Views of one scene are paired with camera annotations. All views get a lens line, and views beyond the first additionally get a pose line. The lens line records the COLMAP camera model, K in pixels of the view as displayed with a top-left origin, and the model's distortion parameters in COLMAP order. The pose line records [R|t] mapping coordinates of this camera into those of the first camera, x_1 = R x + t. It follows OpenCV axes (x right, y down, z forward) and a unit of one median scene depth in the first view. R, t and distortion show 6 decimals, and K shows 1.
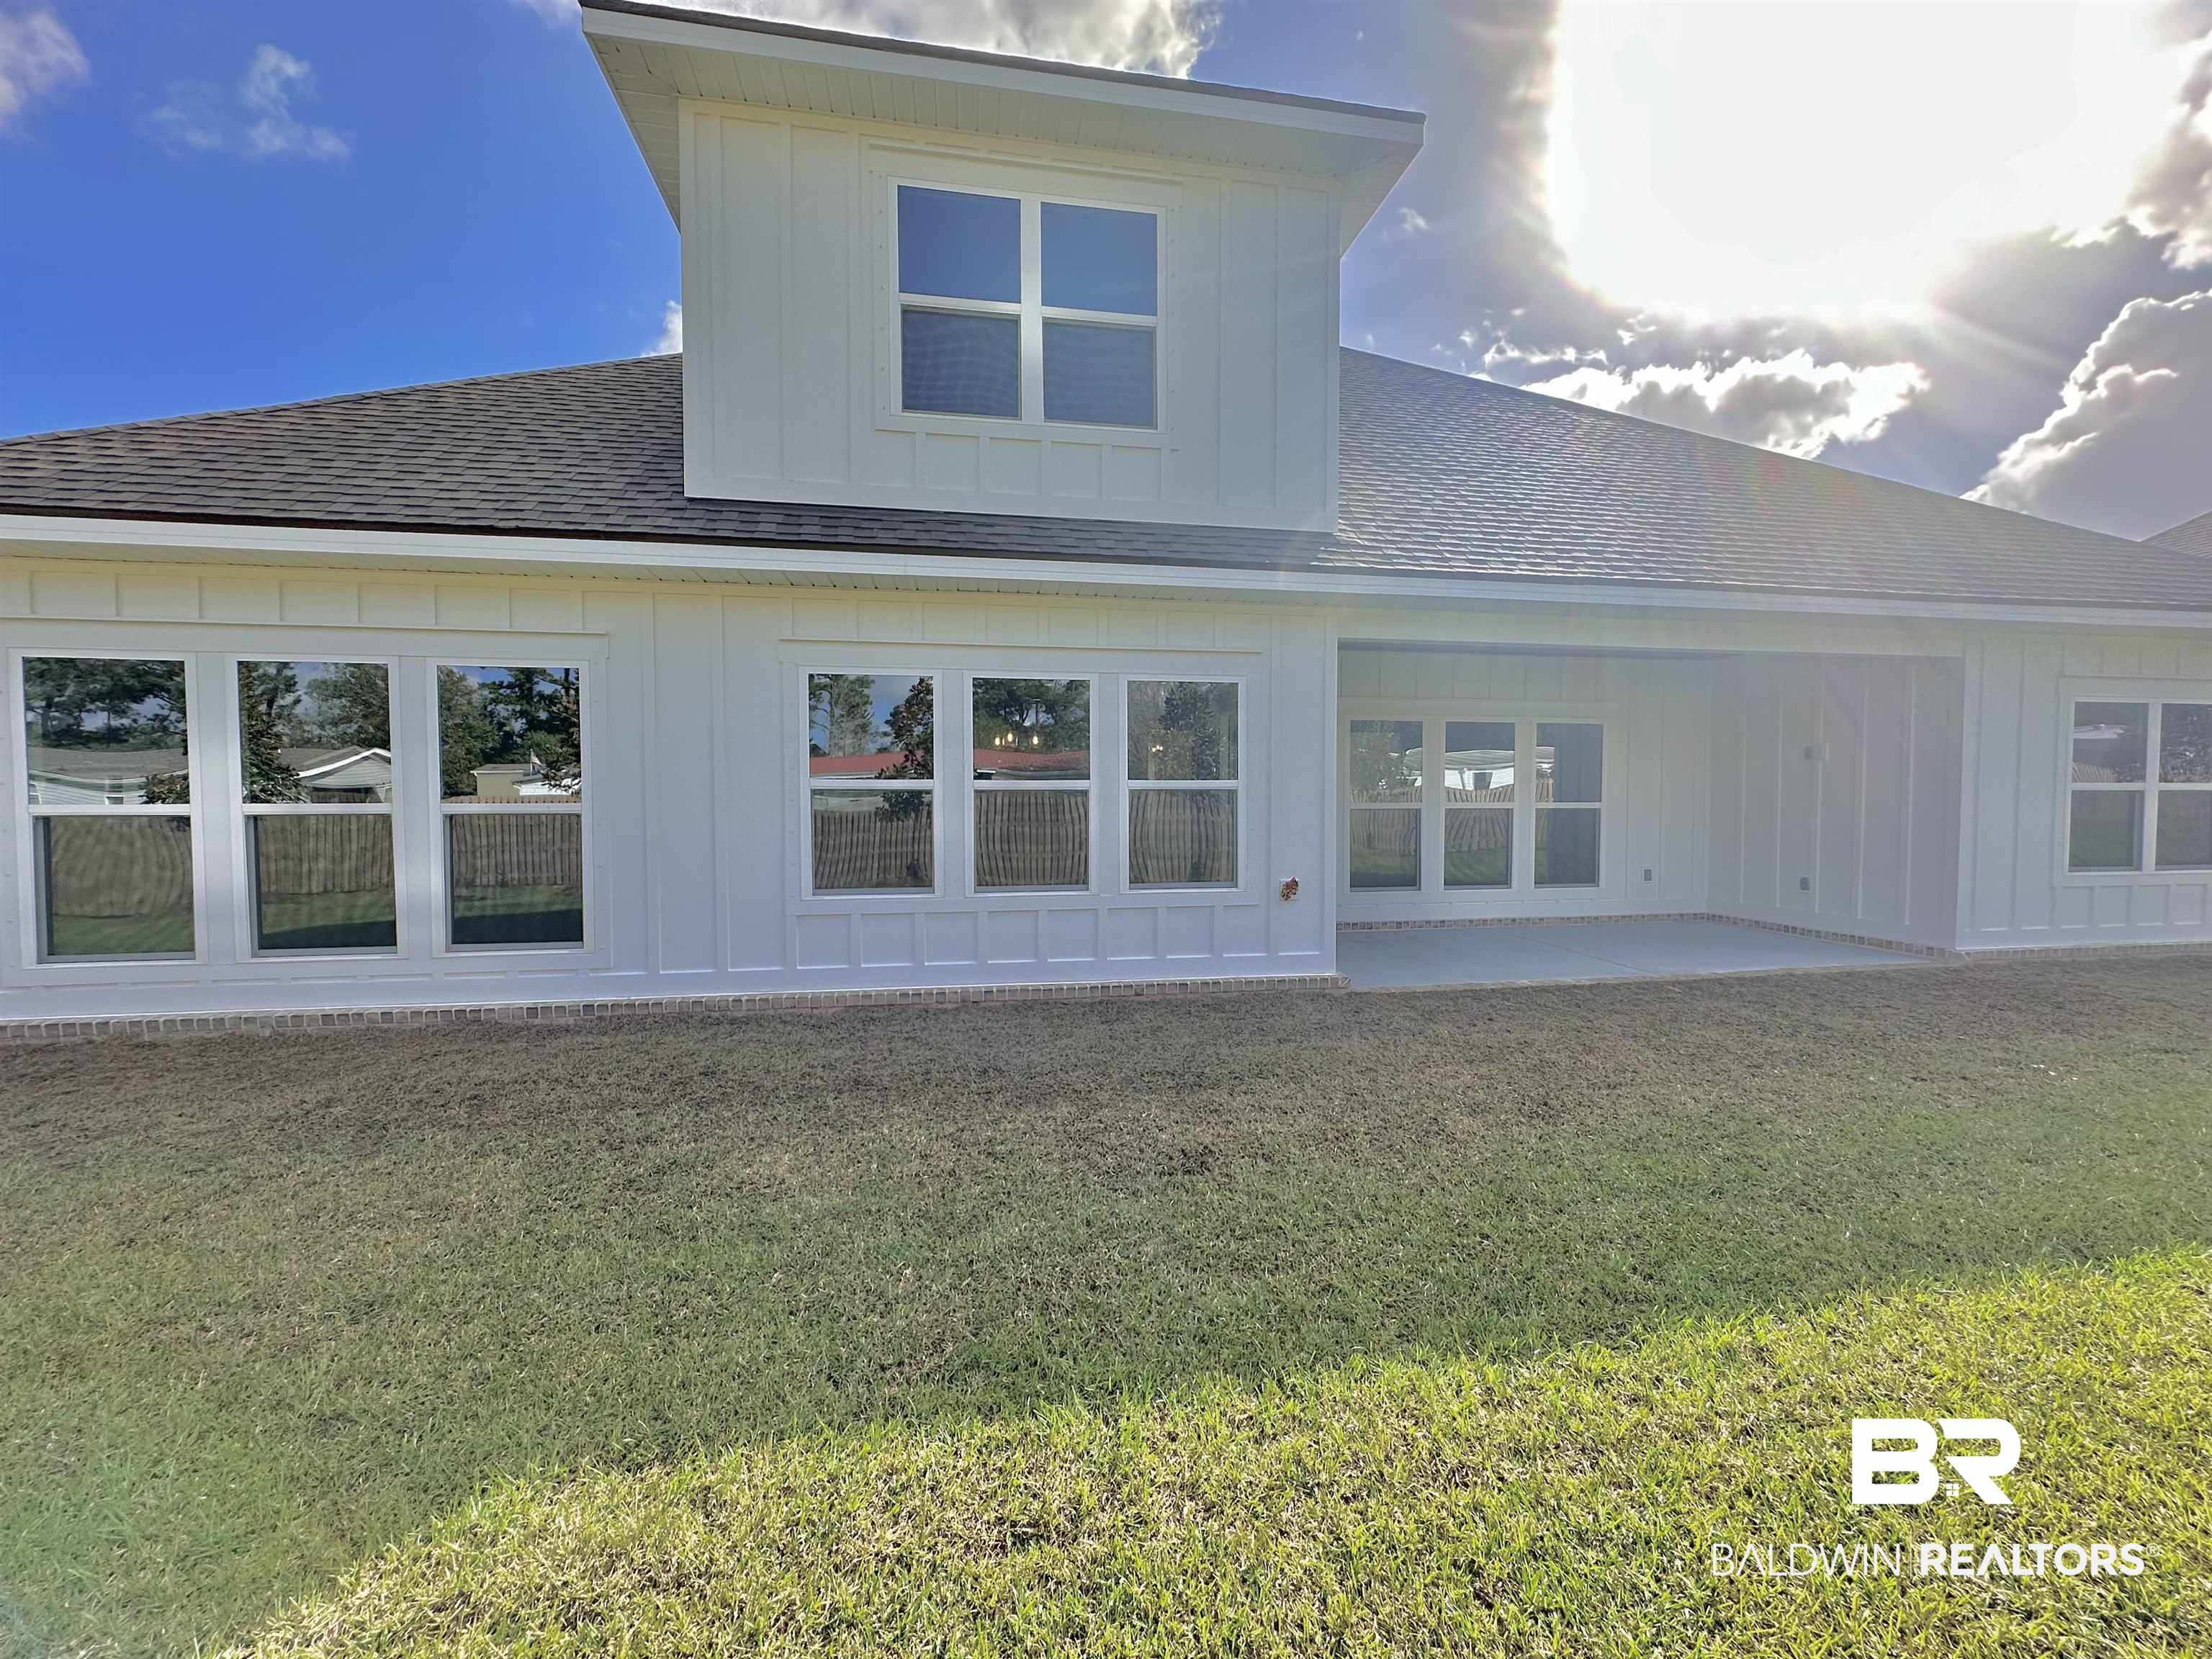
lens RADIAL K [[882.5, 0, 1092.4], [0, 882.5, 833.6], [0, 0, 1]] dist [-0.003578, 0.001554]
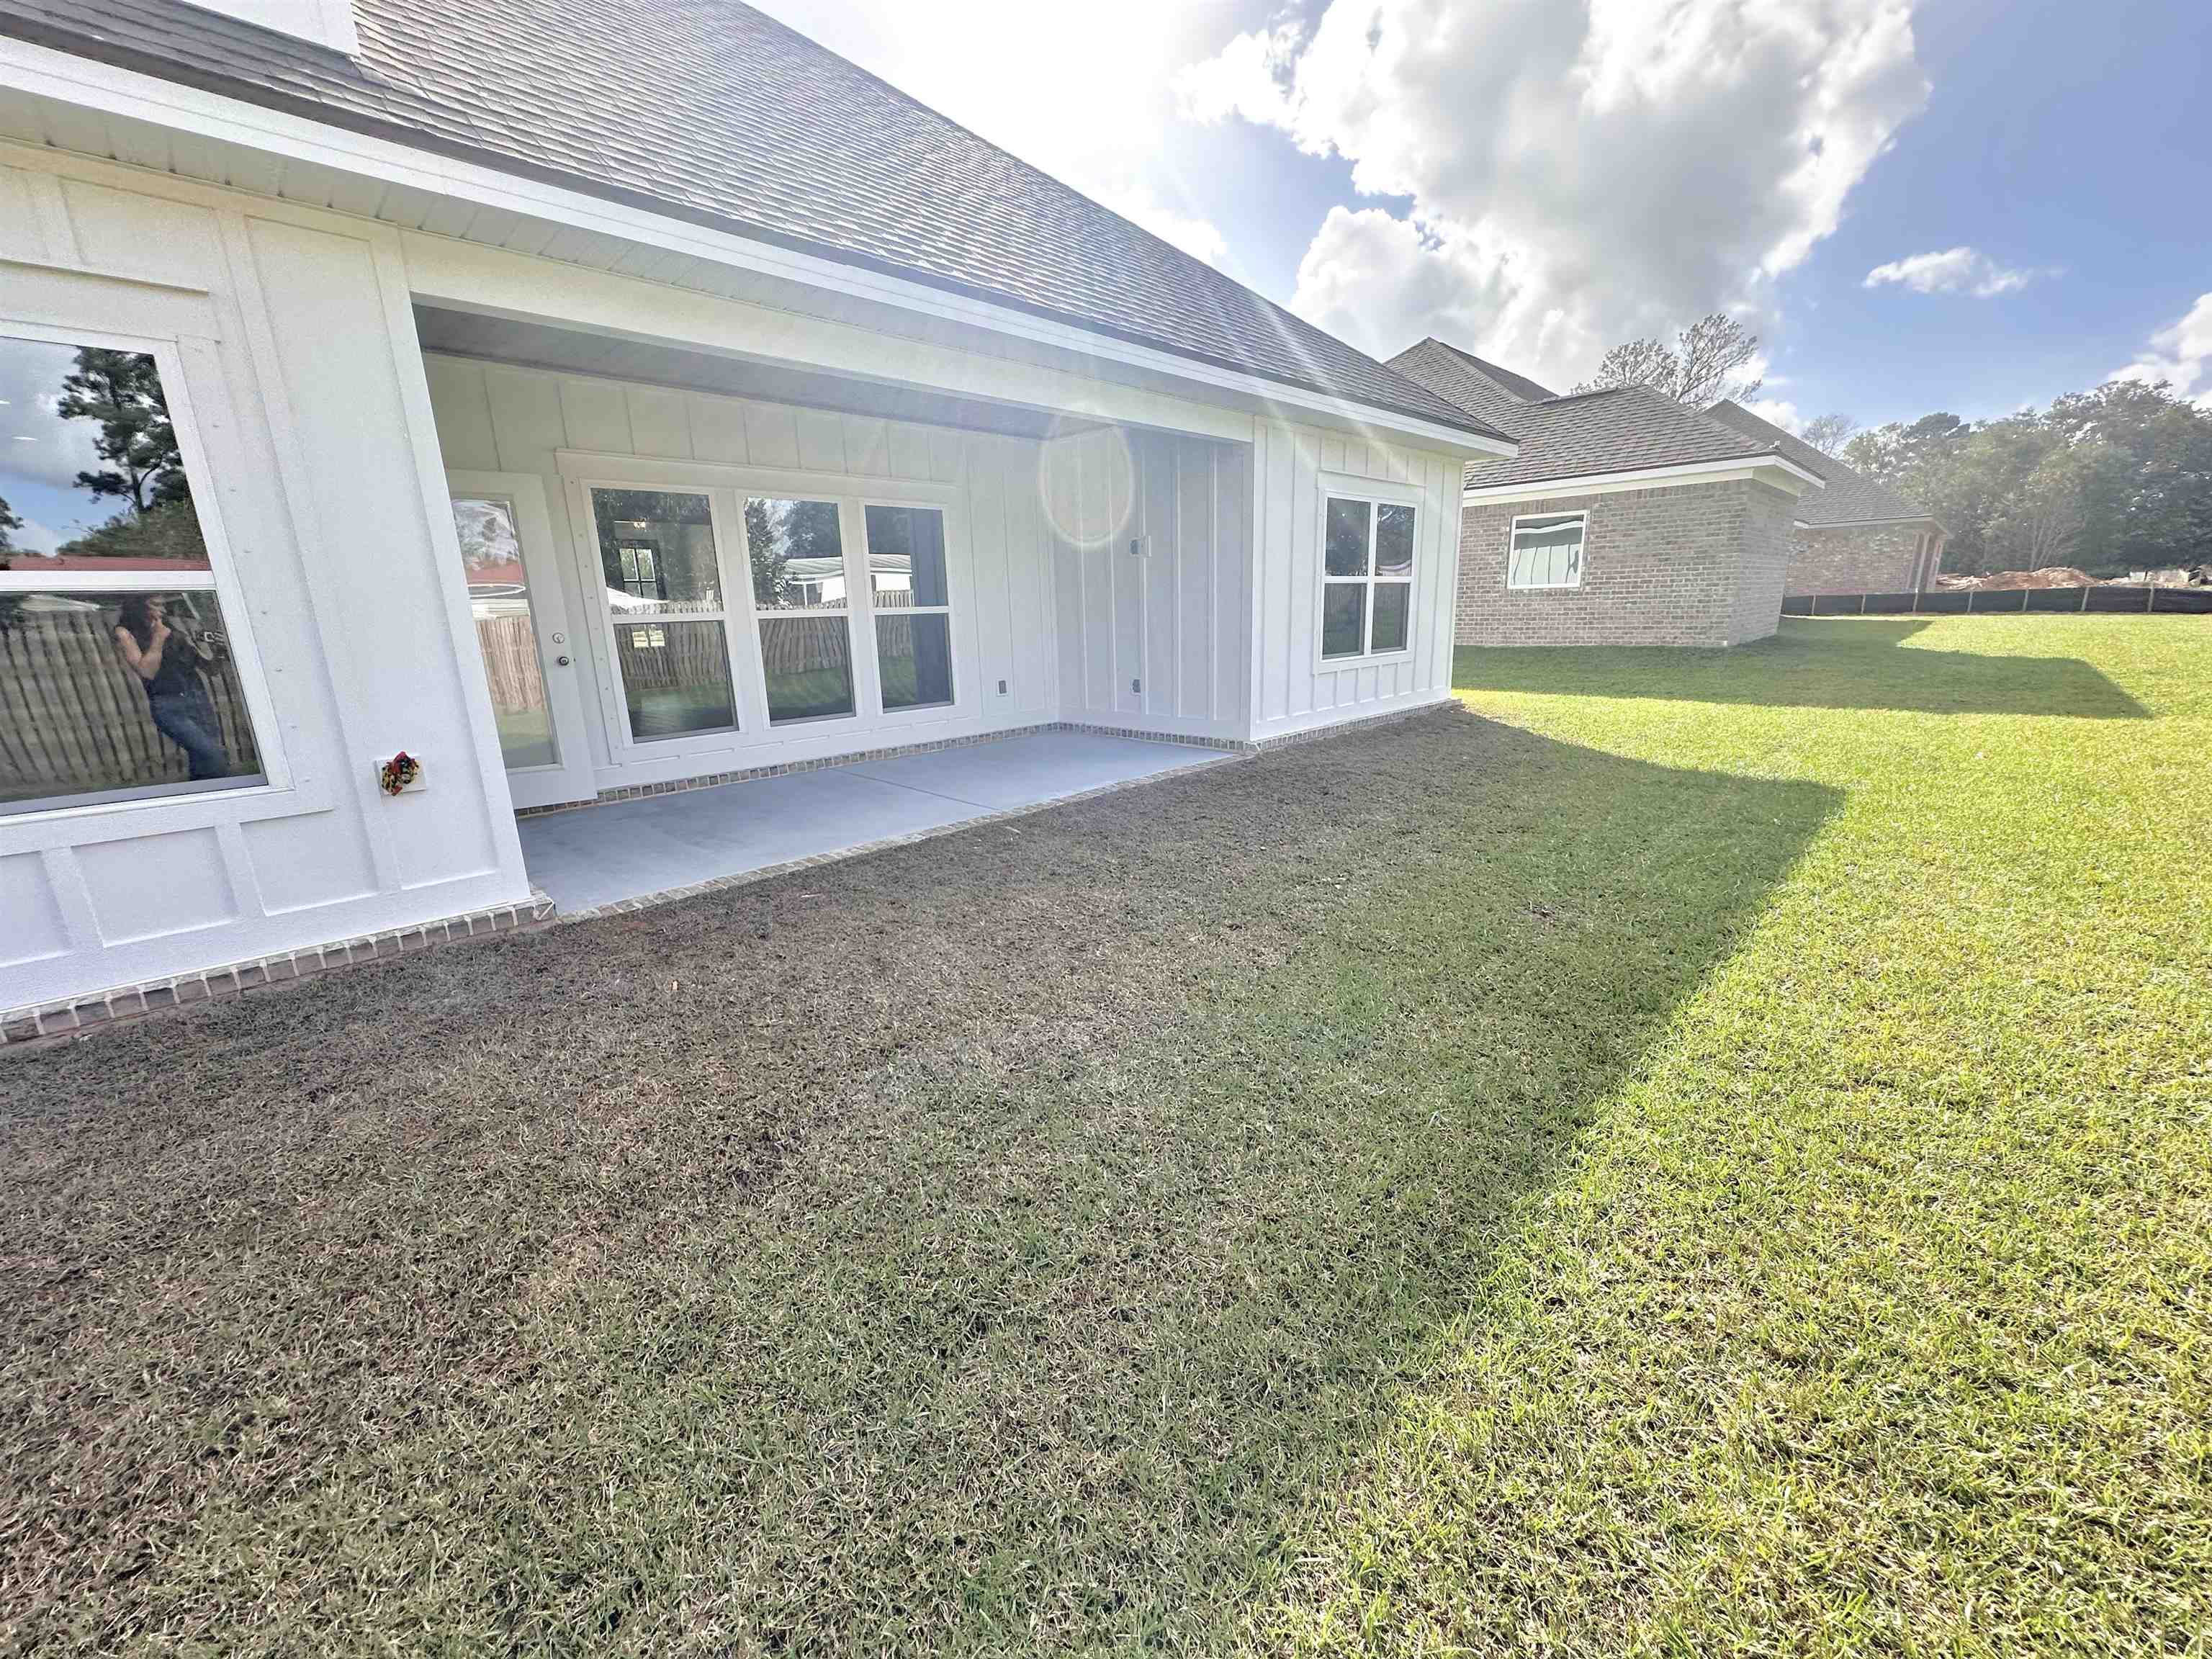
lens RADIAL K [[882.5, 0, 1092.4], [0, 882.5, 833.6], [0, 0, 1]] dist [-0.003578, 0.001554]
pose [[0.814032, -0.166297, 0.556504, 0.228919], [0.049606, 0.974541, 0.218655, 0.000198], [-0.578698, -0.150387, 0.801557, 0.255102]]
